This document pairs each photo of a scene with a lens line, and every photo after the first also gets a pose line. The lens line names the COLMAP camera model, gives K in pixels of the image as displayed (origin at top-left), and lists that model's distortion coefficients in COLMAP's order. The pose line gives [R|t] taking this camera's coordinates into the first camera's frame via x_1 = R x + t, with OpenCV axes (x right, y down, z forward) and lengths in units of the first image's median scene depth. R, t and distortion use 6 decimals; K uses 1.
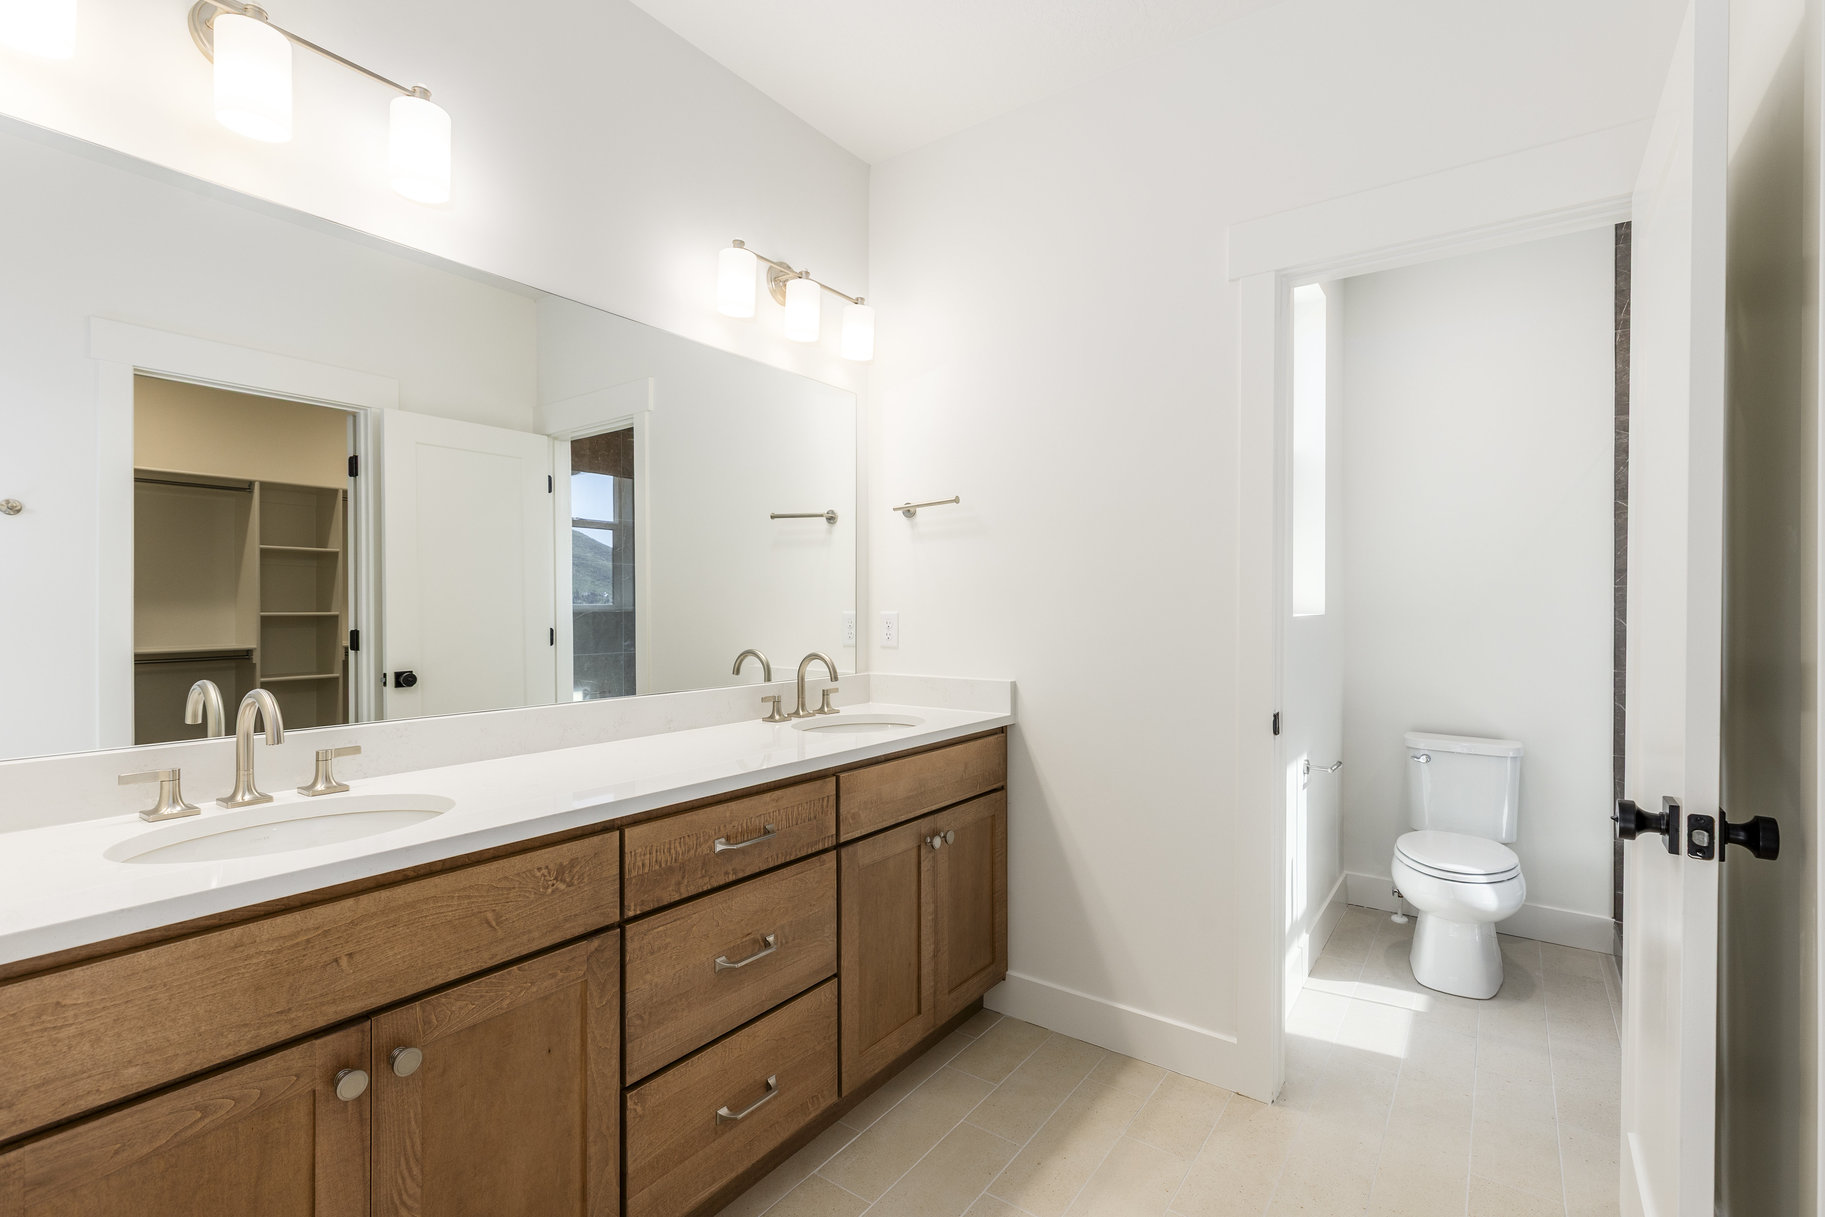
lens RADIAL K [[816.8, 0, 904.5], [0, 816.8, 603.8], [0, 0, 1]] dist [0.005312, -0.000326]
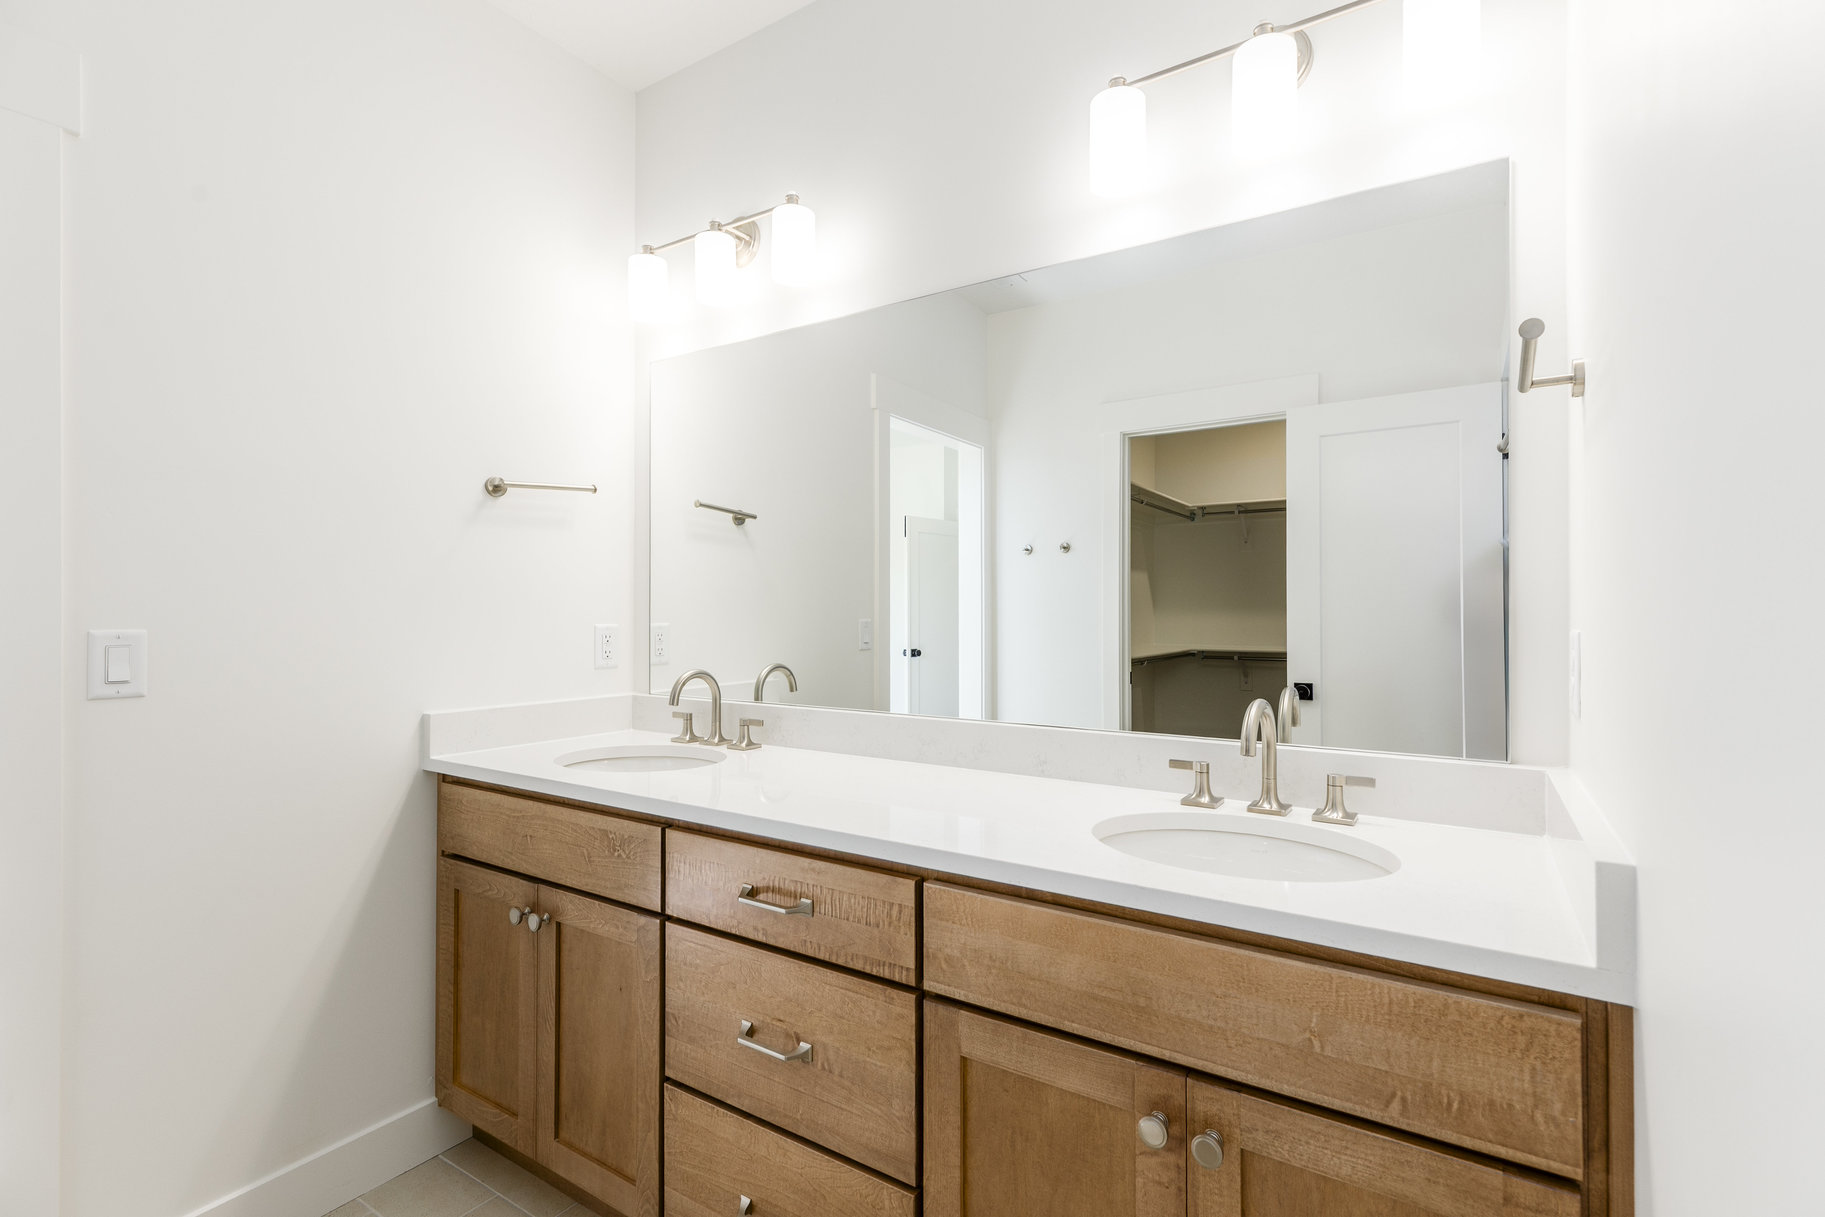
lens RADIAL K [[912.9, 0, 906.2], [0, 912.9, 613.3], [0, 0, 1]] dist [-0.003430, -0.000602]
pose [[0.015827, -0.006830, -0.999851, 0.657598], [-0.000665, 0.999976, -0.006841, 0.006321], [0.999875, 0.000773, 0.015823, 1.017540]]
